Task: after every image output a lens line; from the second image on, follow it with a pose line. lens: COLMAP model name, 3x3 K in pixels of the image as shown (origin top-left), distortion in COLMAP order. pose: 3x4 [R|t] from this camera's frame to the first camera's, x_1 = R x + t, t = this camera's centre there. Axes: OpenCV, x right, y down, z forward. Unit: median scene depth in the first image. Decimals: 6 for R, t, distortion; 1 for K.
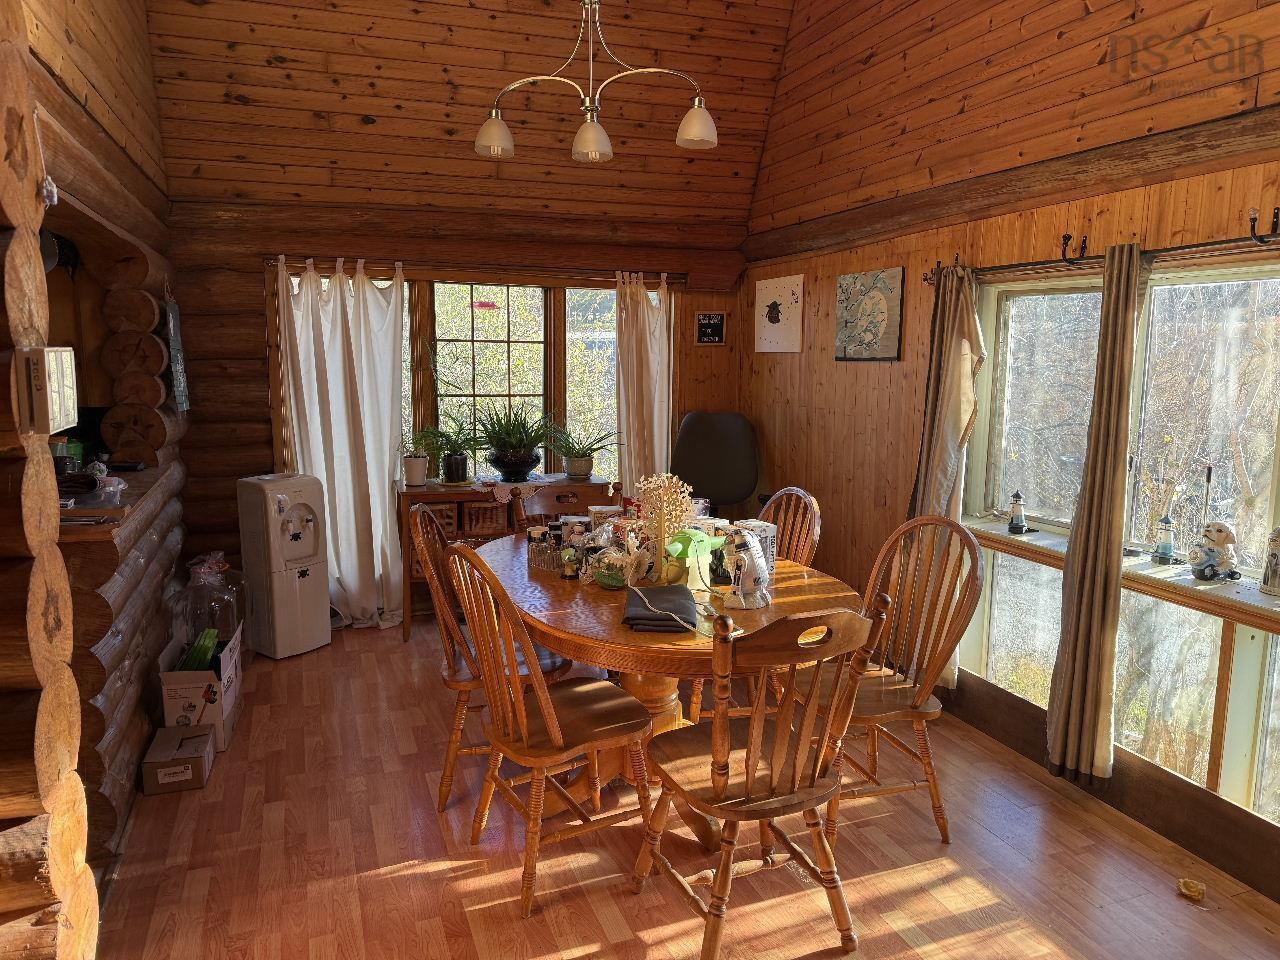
lens RADIAL K [[911.0, 0, 653.9], [0, 911.0, 451.2], [0, 0, 1]] dist [0.025593, -0.012817]
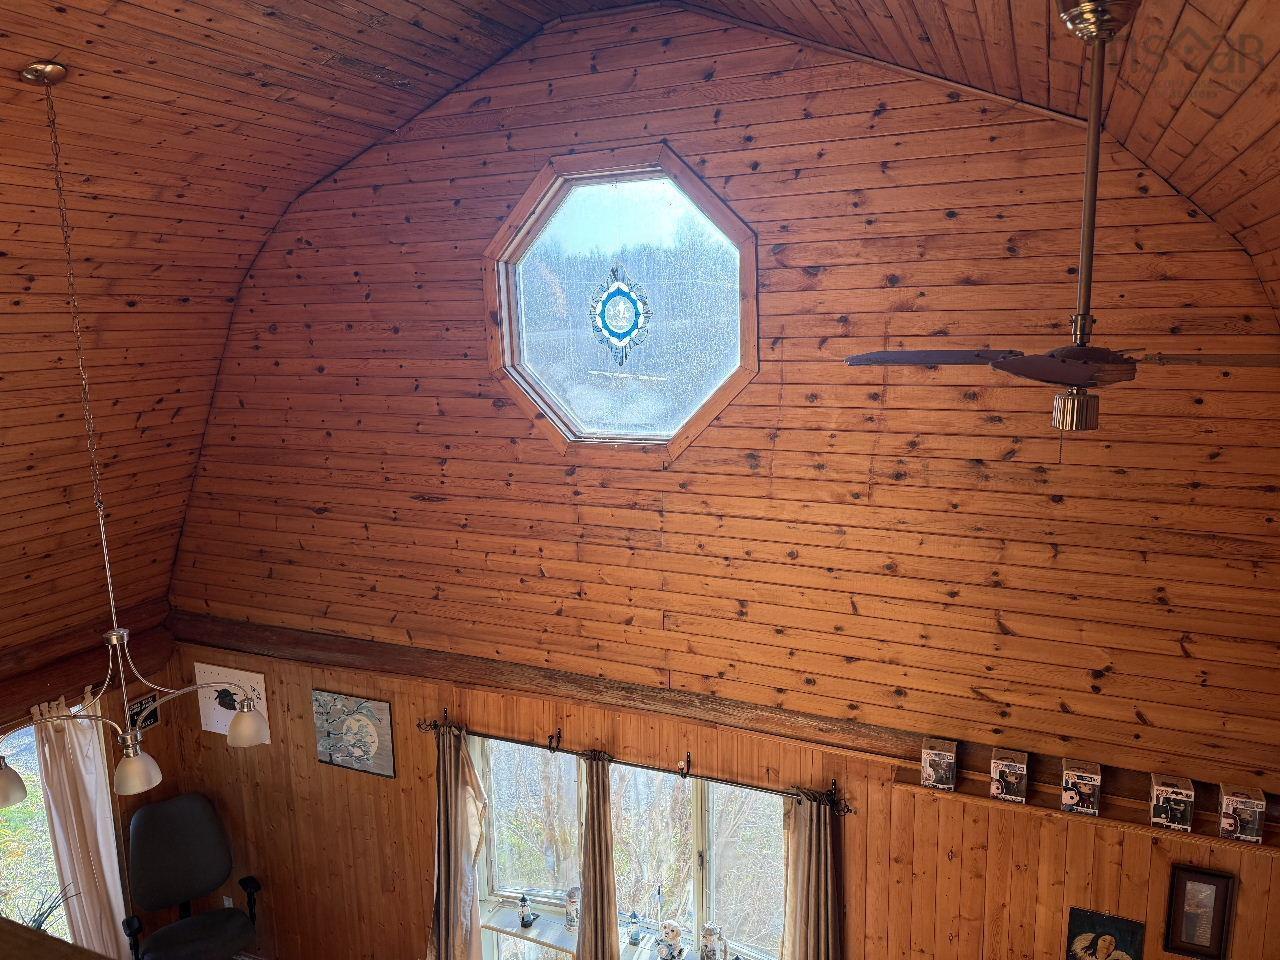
lens RADIAL K [[911.0, 0, 631.6], [0, 911.0, 489.1], [0, 0, 1]] dist [0.025593, -0.012817]
pose [[0.709483, -0.161370, 0.685999, -0.246733], [0.102146, 0.986698, 0.126462, -0.551710], [-0.697281, -0.019651, 0.716529, -0.039746]]
